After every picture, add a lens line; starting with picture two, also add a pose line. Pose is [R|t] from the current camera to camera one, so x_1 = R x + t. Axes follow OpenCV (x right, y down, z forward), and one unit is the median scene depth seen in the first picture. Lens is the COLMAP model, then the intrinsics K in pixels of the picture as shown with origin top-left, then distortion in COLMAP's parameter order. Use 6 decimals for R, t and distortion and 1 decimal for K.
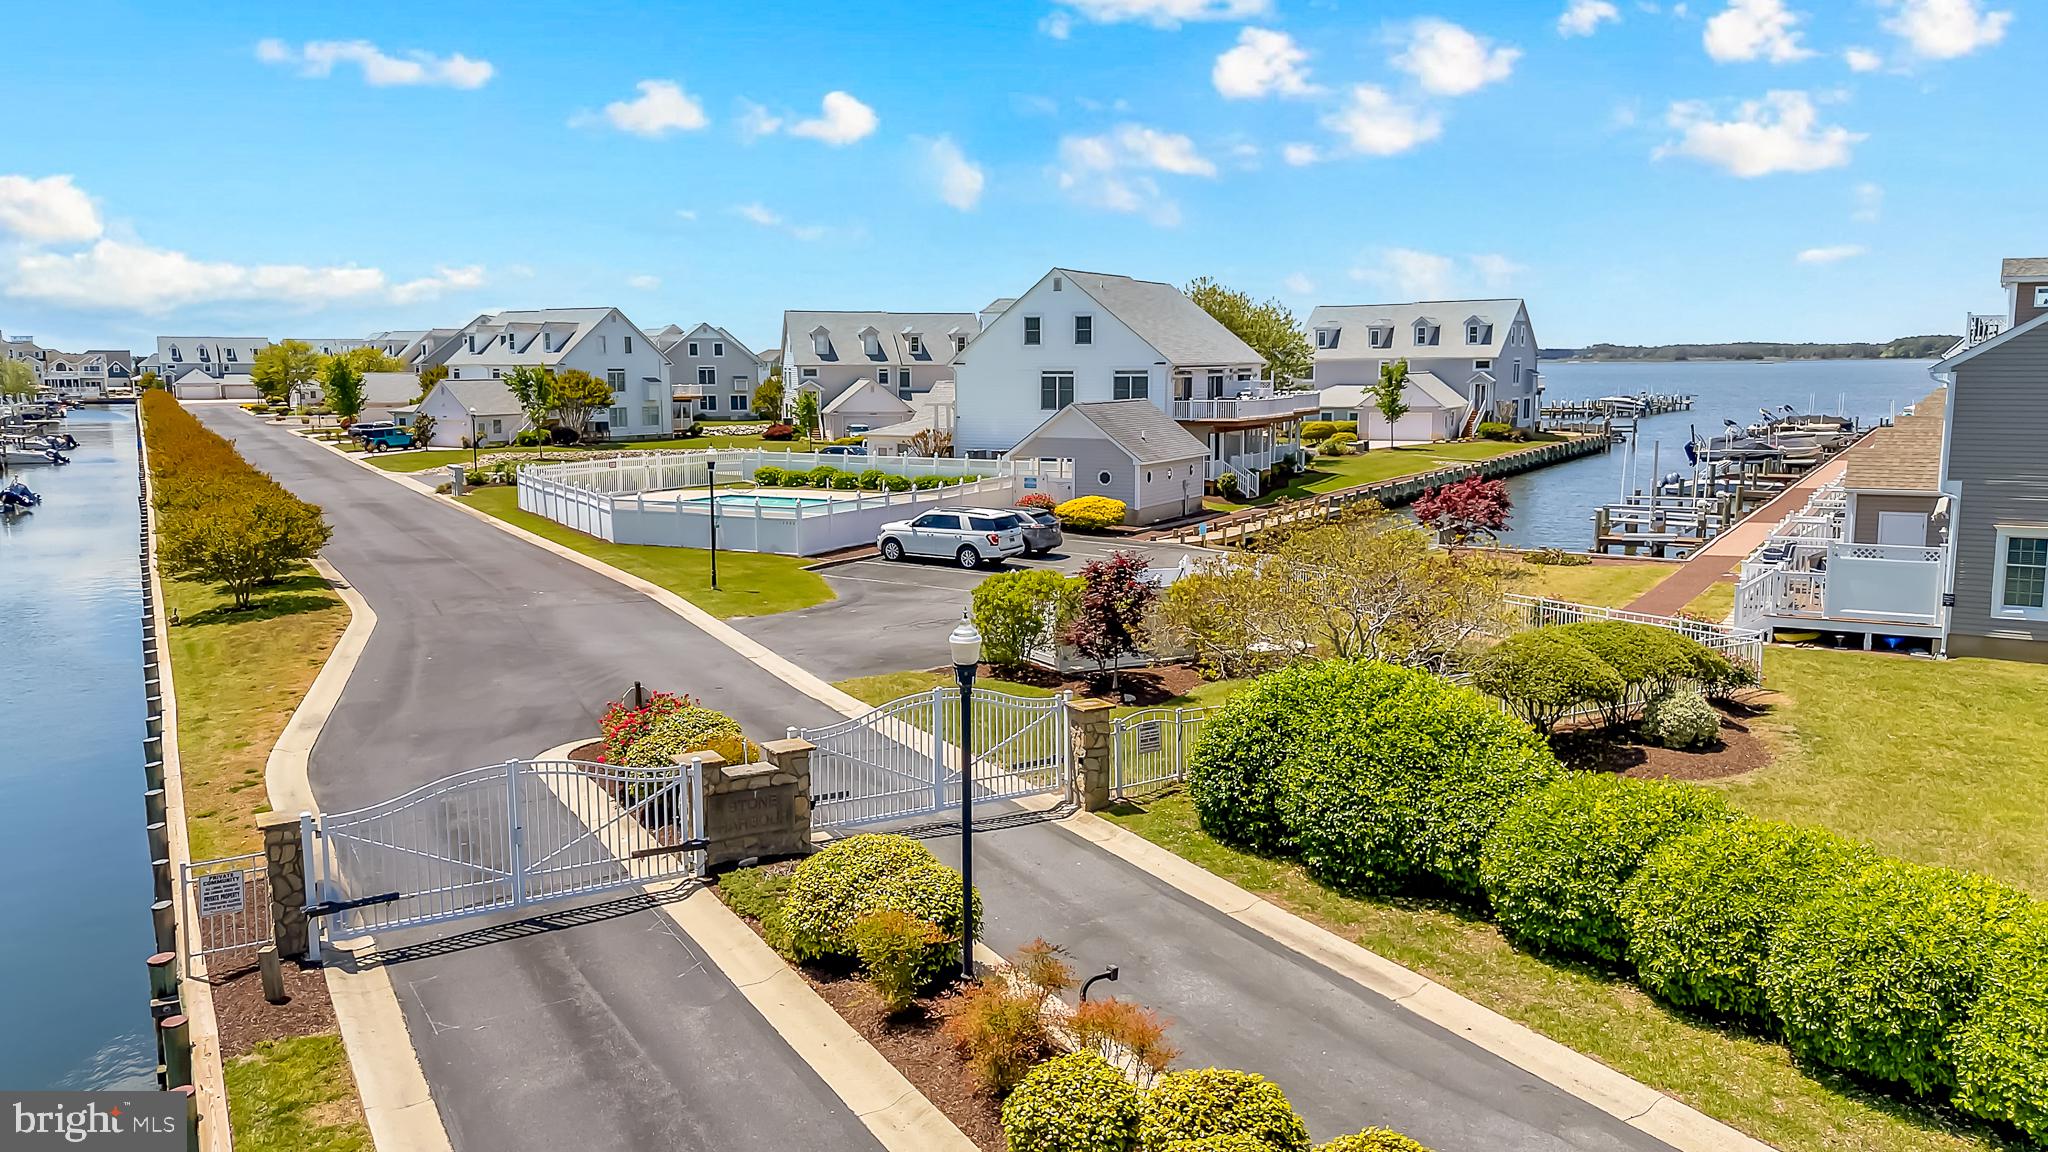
lens RADIAL K [[1507.6, 0, 1024.0], [0, 1507.6, 576.0], [0, 0, 1]] dist [0.043419, -0.008141]
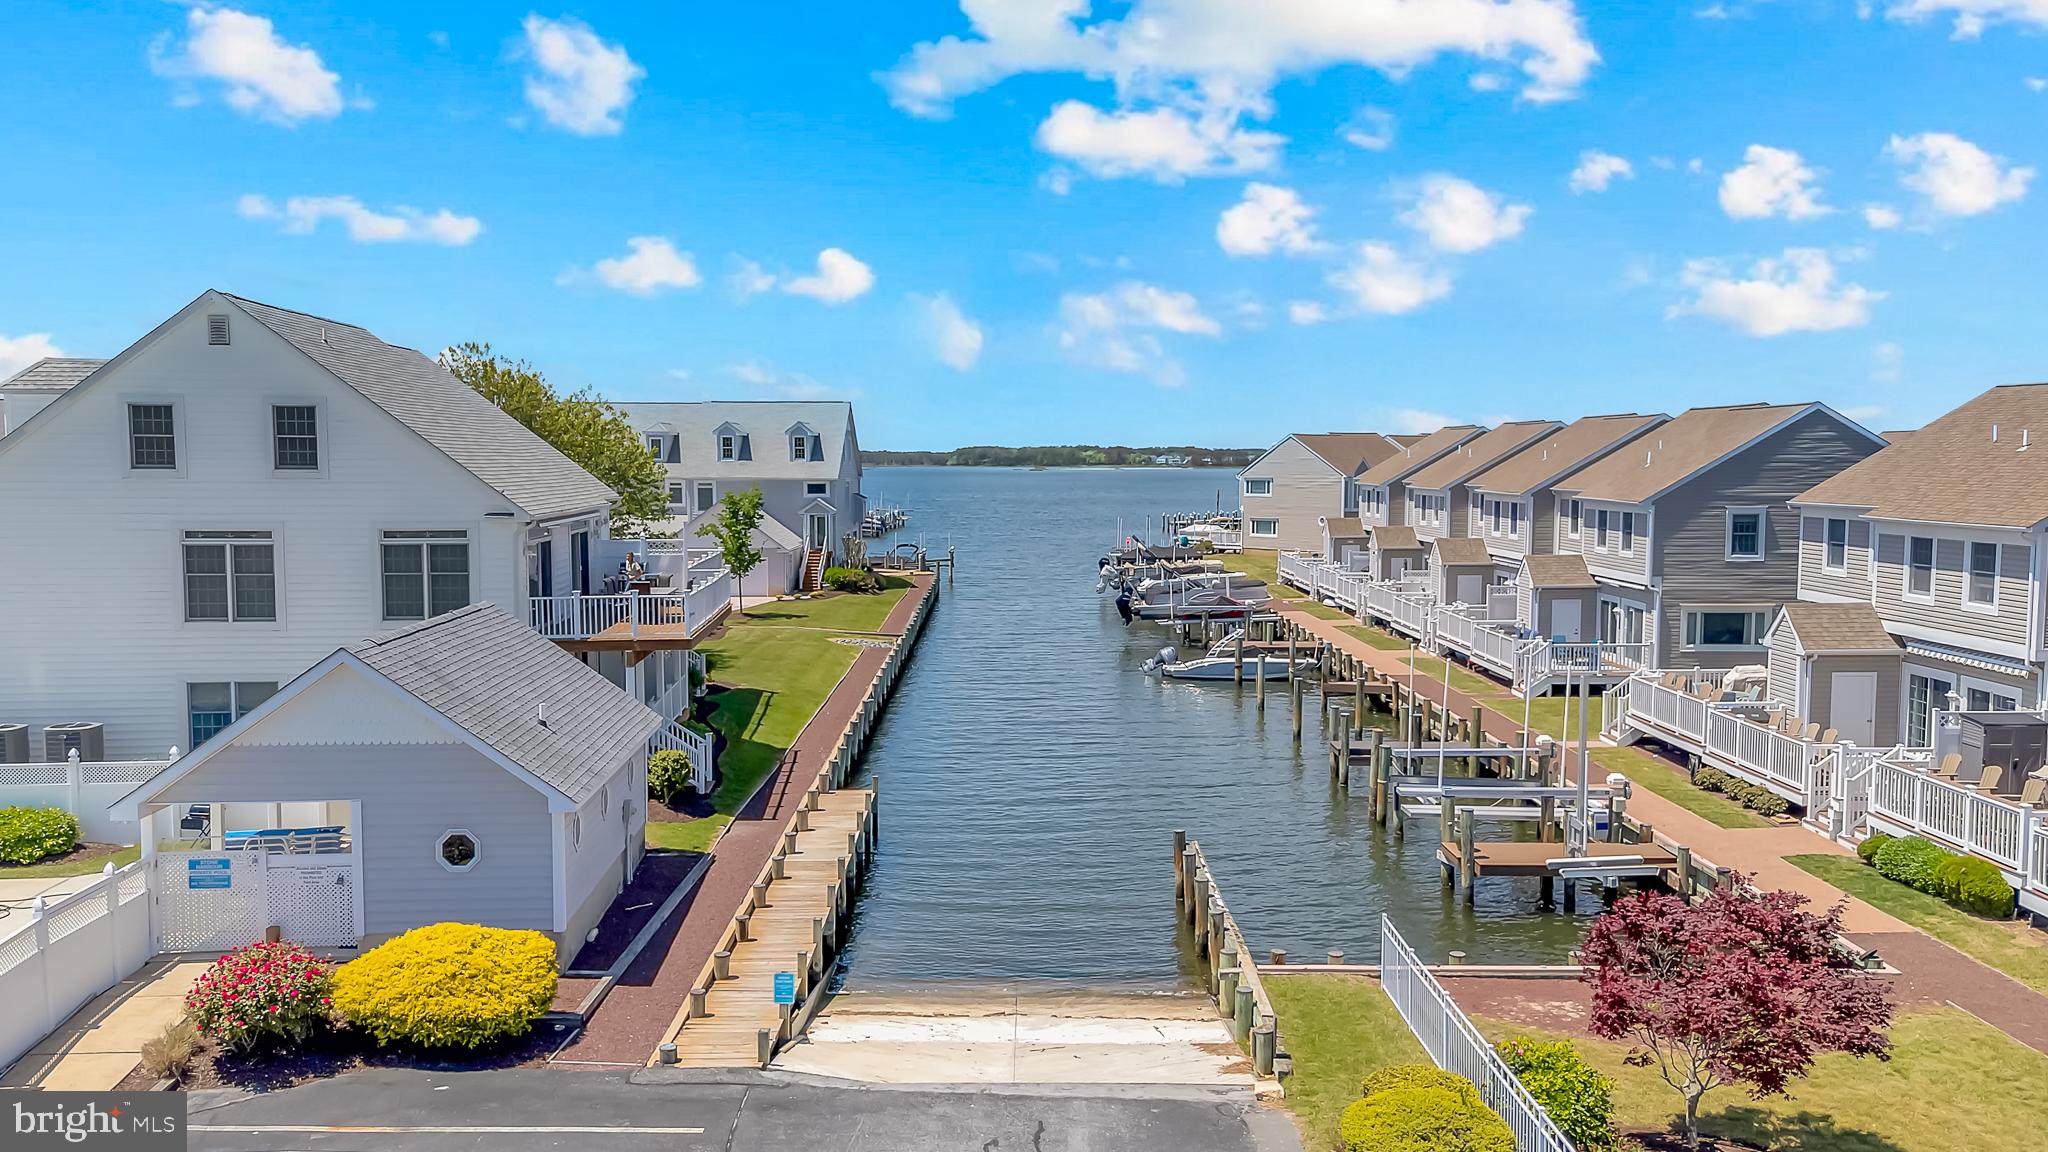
lens RADIAL K [[1507.6, 0, 1024.0], [0, 1507.6, 576.0], [0, 0, 1]] dist [0.043419, -0.008141]
pose [[0.835776, -0.032047, 0.548135, -0.019878], [0.067418, 0.996731, -0.044523, -0.067542], [-0.544916, 0.074166, 0.835204, 0.393693]]
